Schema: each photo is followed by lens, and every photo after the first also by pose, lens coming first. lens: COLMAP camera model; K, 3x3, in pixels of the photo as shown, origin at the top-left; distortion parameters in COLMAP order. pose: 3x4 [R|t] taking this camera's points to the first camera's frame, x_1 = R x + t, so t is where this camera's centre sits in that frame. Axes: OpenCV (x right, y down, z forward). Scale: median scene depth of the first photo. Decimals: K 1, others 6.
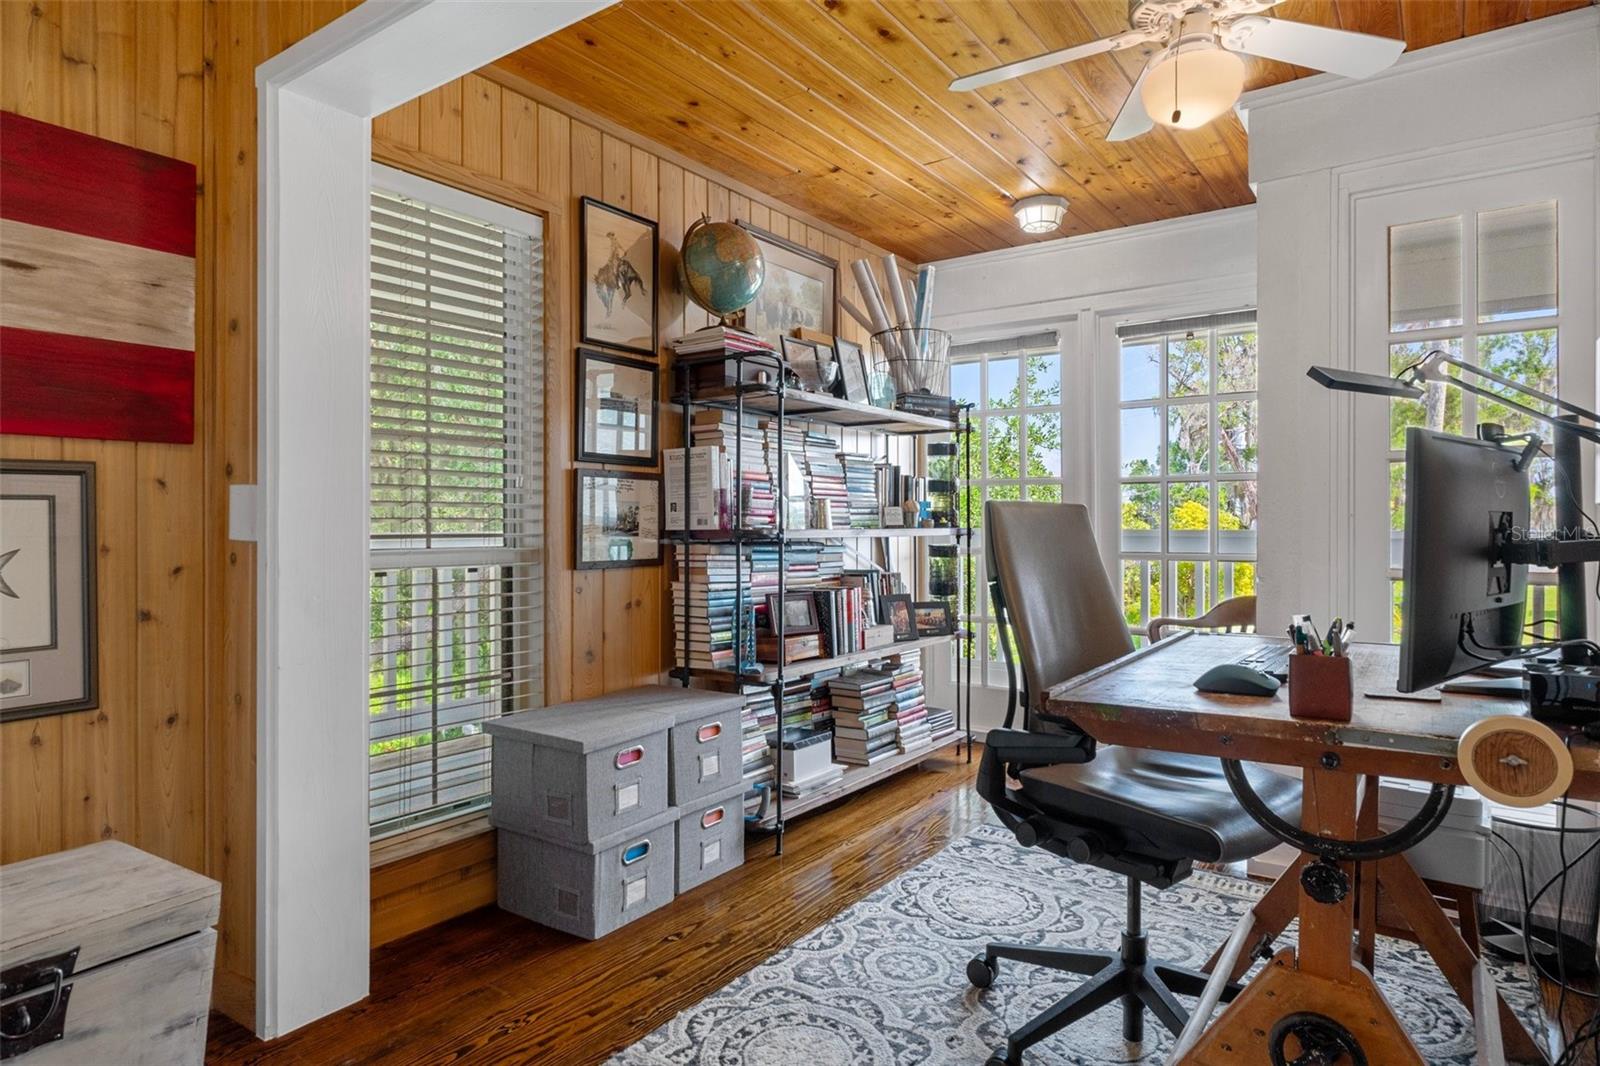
lens RADIAL K [[883.0, 0, 801.1], [0, 883.0, 513.6], [0, 0, 1]] dist [-0.004242, -0.000826]
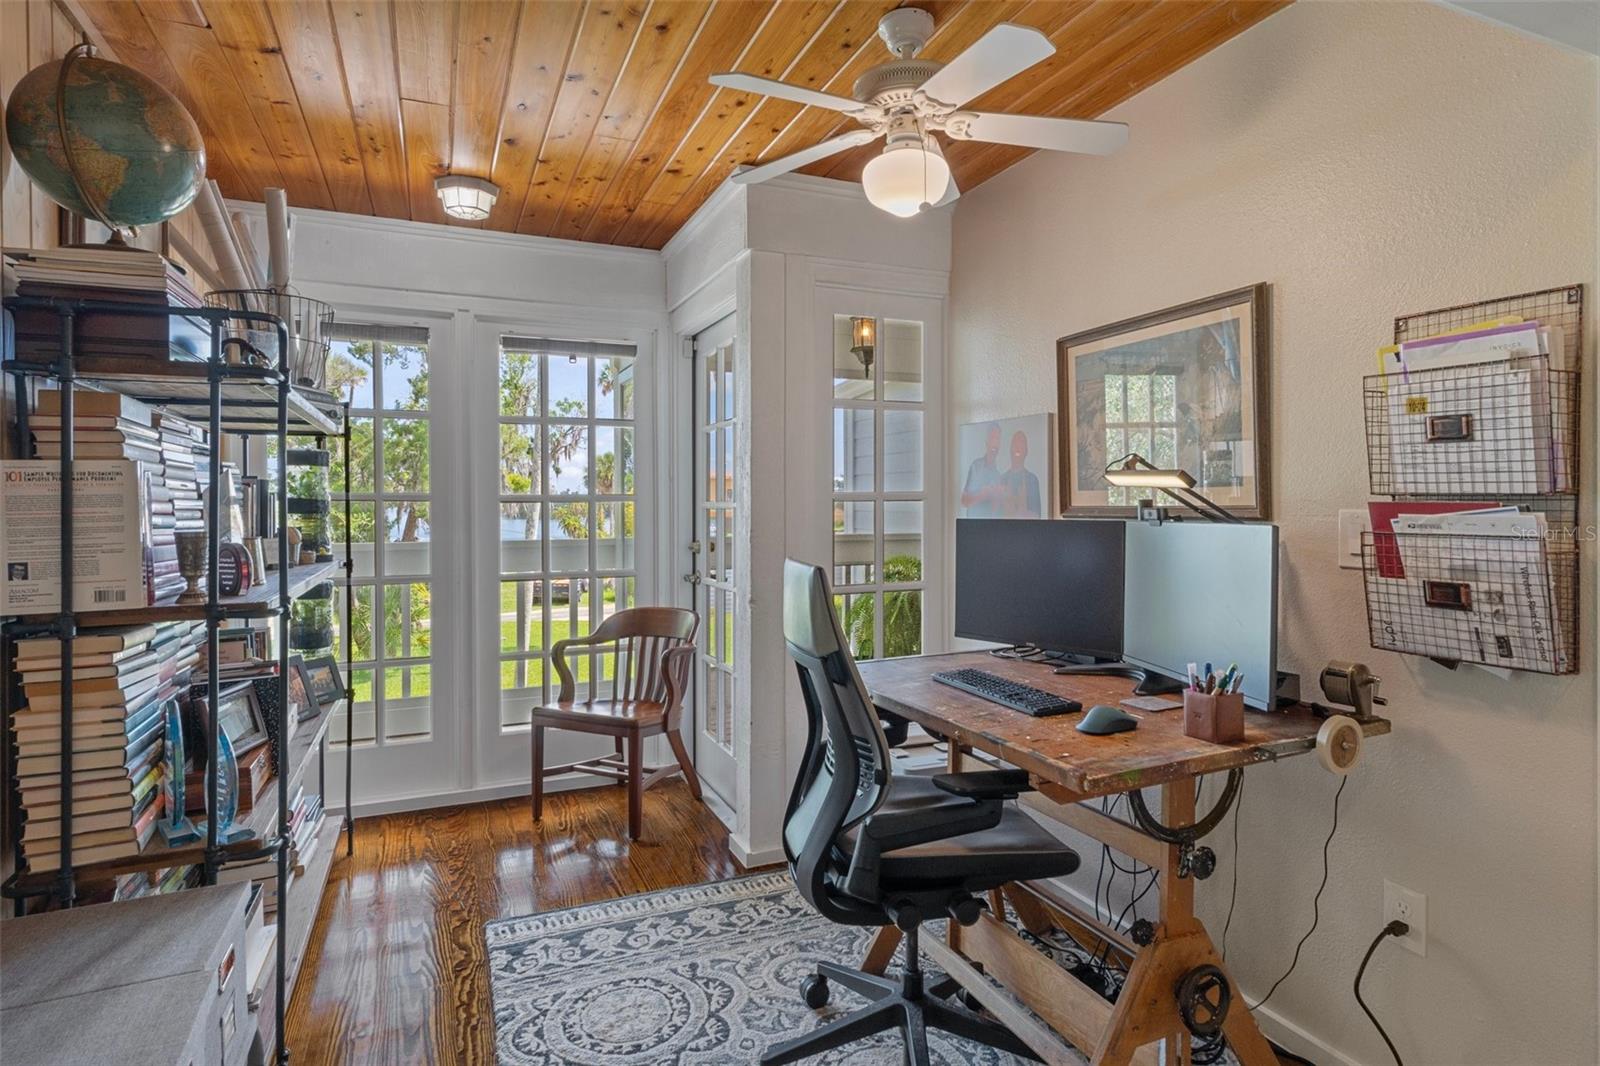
lens RADIAL K [[844.9, 0, 797.5], [0, 844.9, 500.5], [0, 0, 1]] dist [0.000187, -0.000980]
pose [[0.526423, 0.000639, 0.850222, -0.447994], [-0.002069, 0.999998, 0.000529, -0.068839], [-0.850220, -0.002037, 0.526423, 0.472134]]
